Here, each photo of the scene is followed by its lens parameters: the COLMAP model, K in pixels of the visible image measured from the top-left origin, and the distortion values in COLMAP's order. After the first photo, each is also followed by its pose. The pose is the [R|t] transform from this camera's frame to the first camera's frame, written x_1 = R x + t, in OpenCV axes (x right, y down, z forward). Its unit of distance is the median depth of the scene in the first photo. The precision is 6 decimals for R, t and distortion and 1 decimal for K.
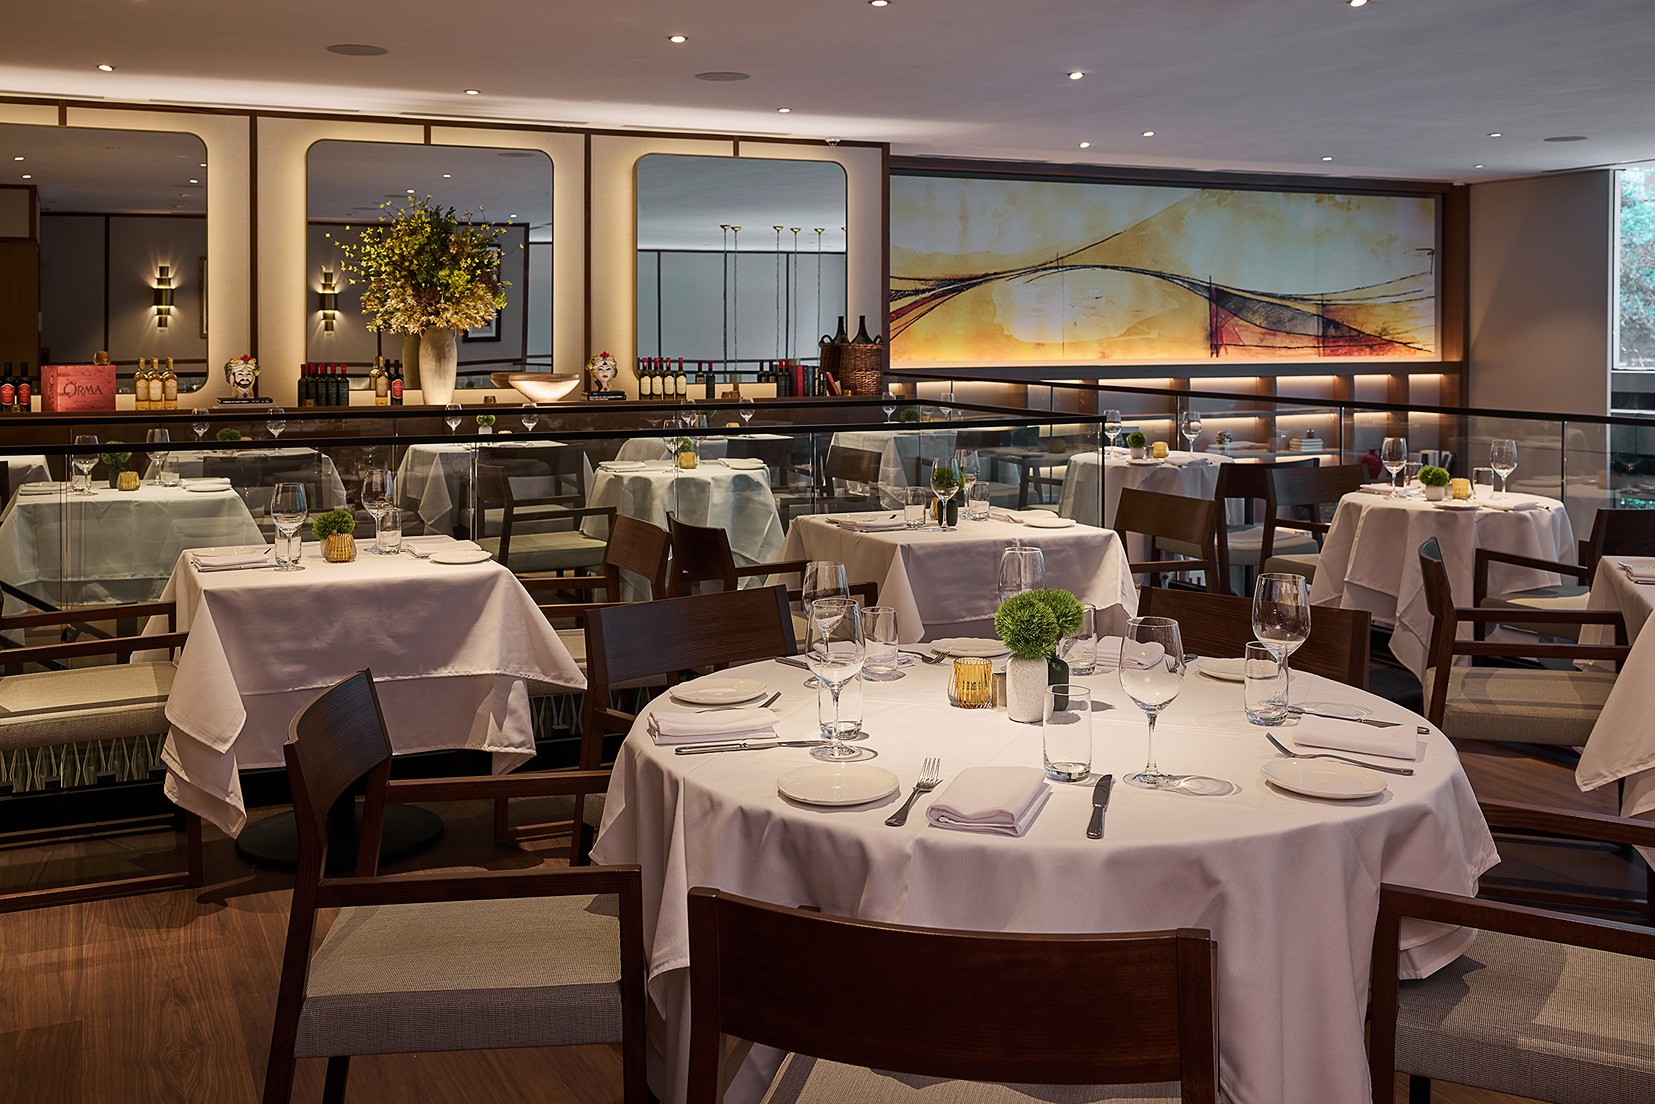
lens RADIAL K [[2865.1, 0, 827.5], [0, 2865.1, 552.0], [0, 0, 1]] dist [-0.006010, -0.026227]
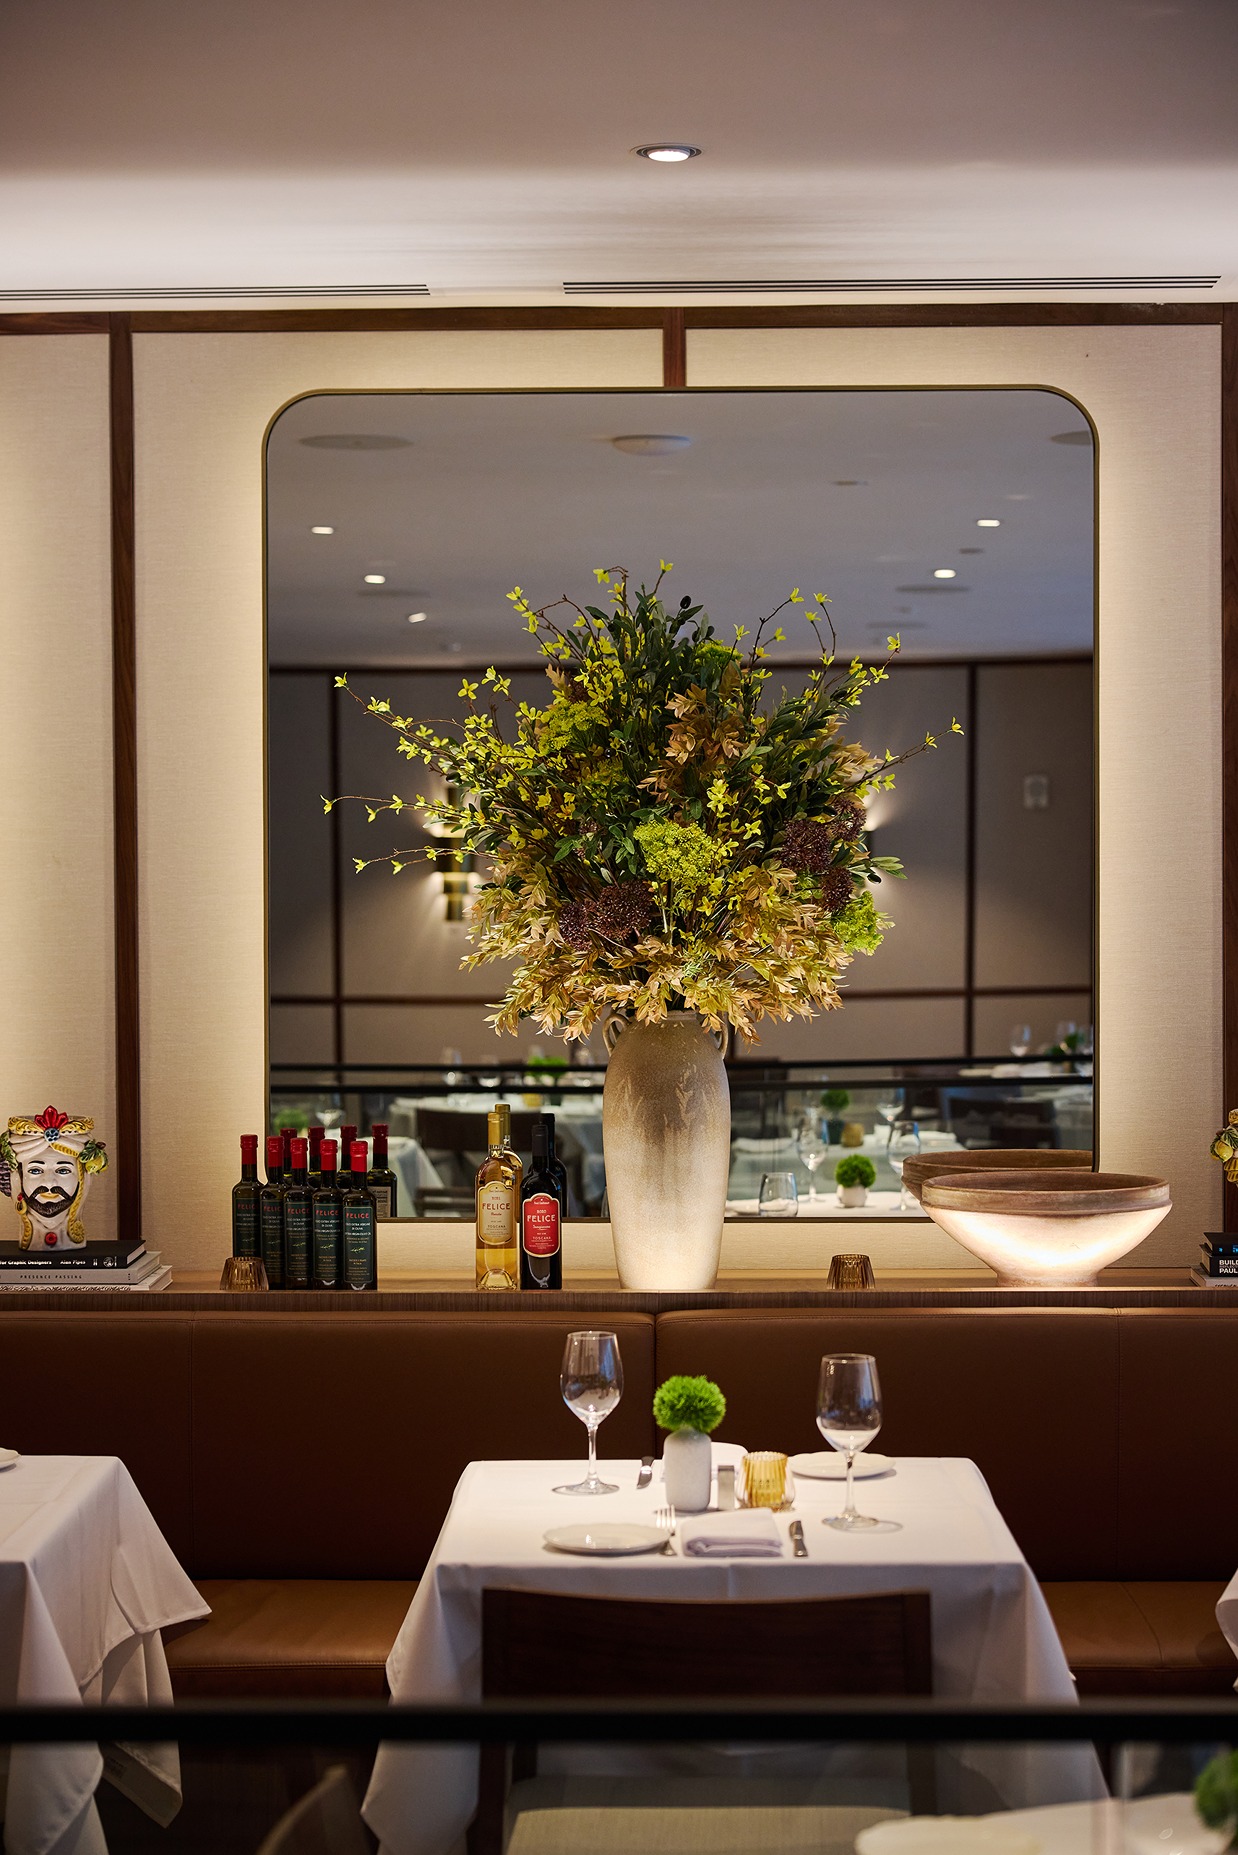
lens RADIAL K [[3211.4, 0, 619.0], [0, 3211.4, 927.5], [0, 0, 1]] dist [-0.006010, -0.026227]
pose [[0.886822, 0.003031, -0.462100, 0.008659], [-0.017936, 0.999451, -0.027864, -0.078769], [0.461762, 0.032999, 0.886390, 0.716077]]
